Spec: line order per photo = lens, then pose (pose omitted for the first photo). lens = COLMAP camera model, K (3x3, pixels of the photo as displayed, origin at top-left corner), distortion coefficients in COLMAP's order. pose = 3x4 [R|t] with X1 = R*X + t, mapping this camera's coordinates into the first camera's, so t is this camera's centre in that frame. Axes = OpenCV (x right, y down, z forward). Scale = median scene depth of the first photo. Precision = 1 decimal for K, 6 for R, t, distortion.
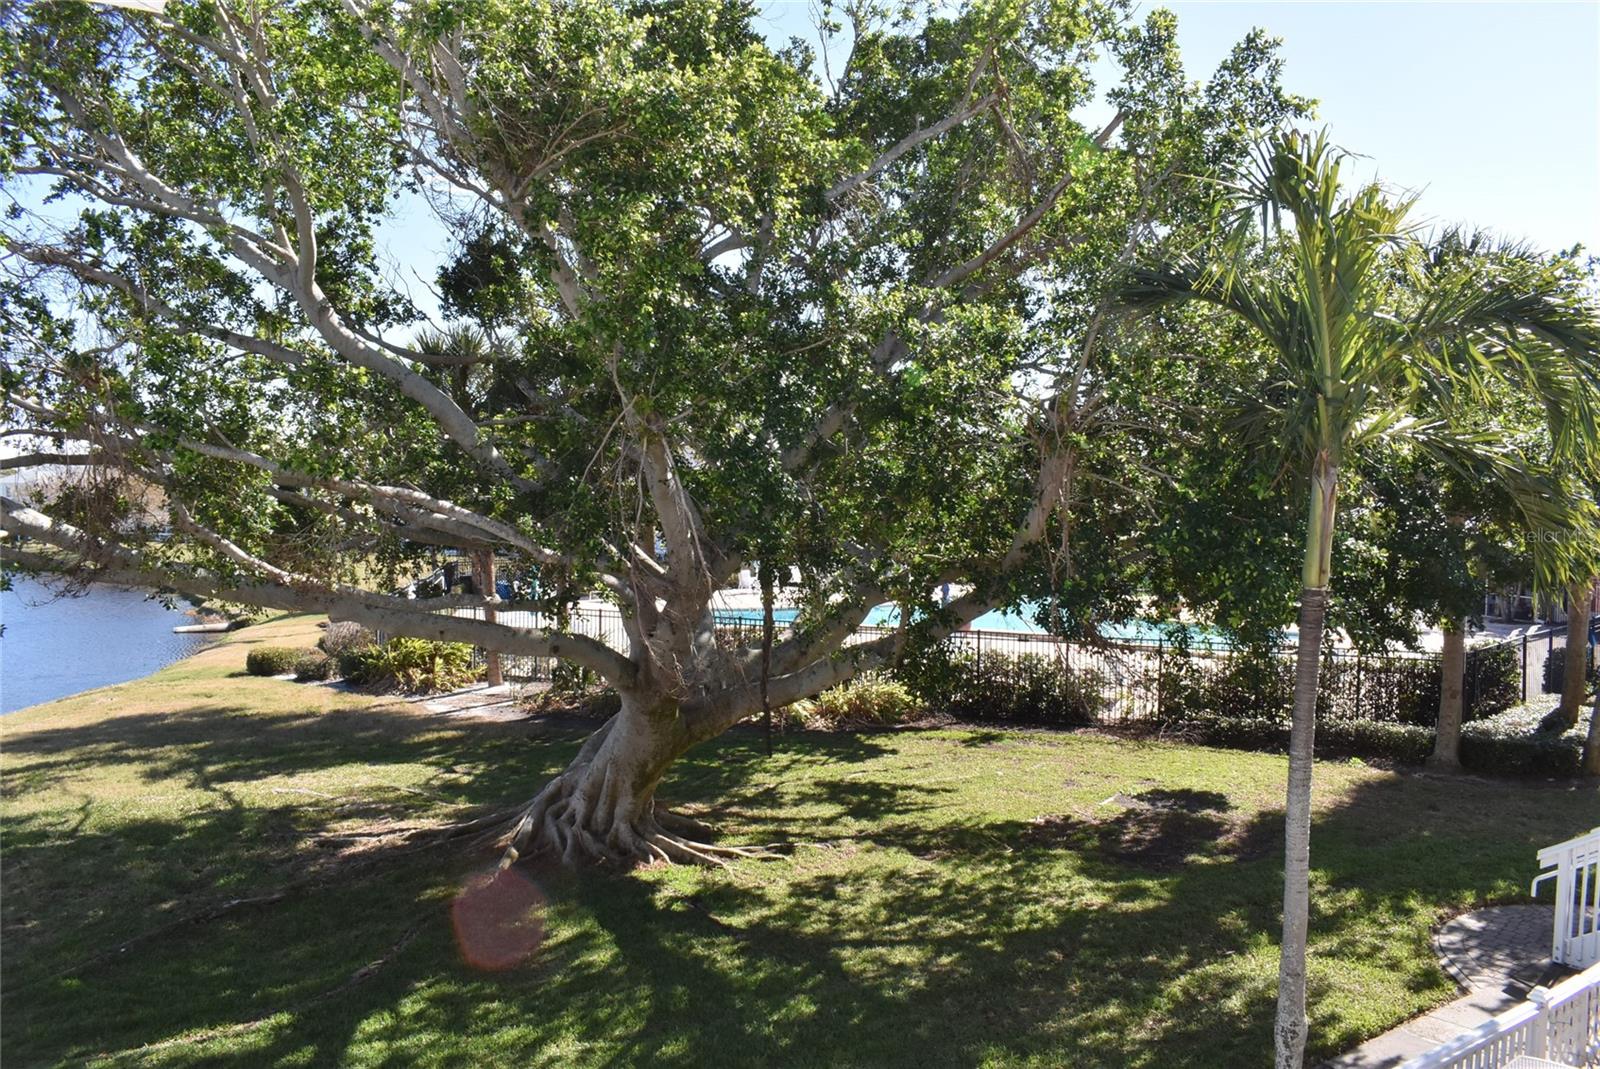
lens RADIAL K [[1253.4, 0, 782.8], [0, 1253.4, 512.6], [0, 0, 1]] dist [-0.099837, 0.019291]
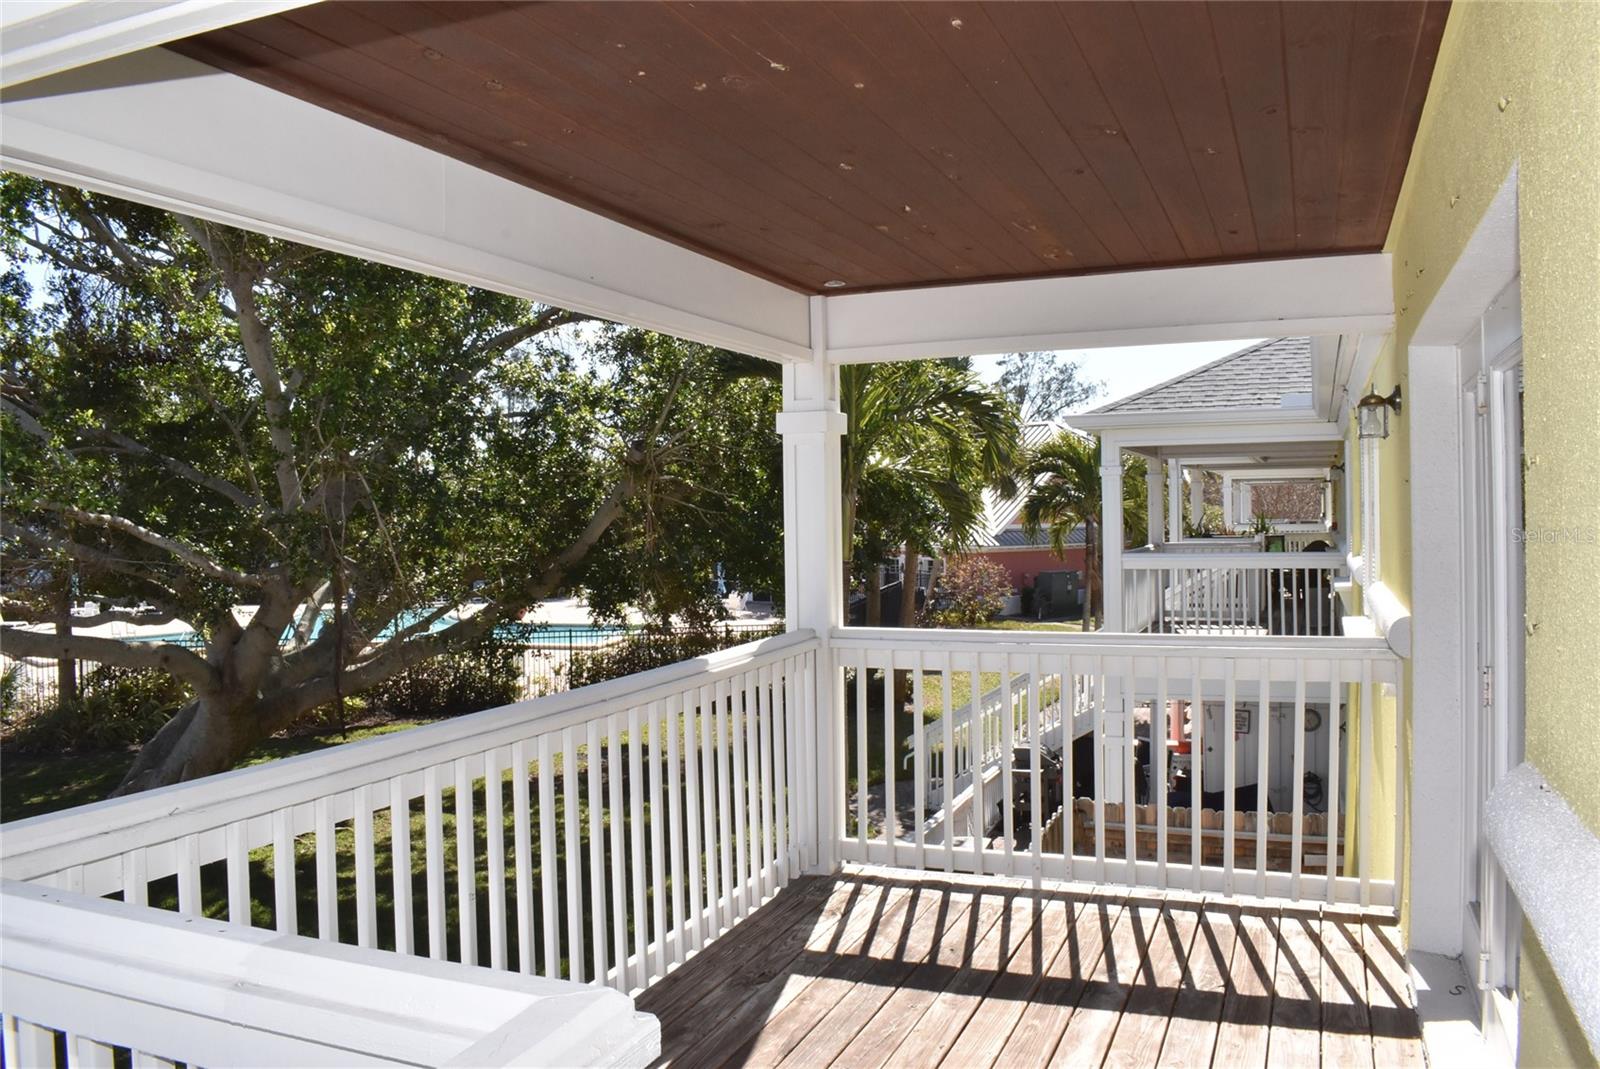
lens RADIAL K [[1253.4, 0, 791.5], [0, 1253.4, 531.4], [0, 0, 1]] dist [-0.099837, 0.019291]
pose [[0.833680, -0.030421, 0.551410, -0.219361], [0.029365, 0.999511, 0.010746, 0.000813], [-0.551467, 0.007233, 0.834165, -0.144748]]
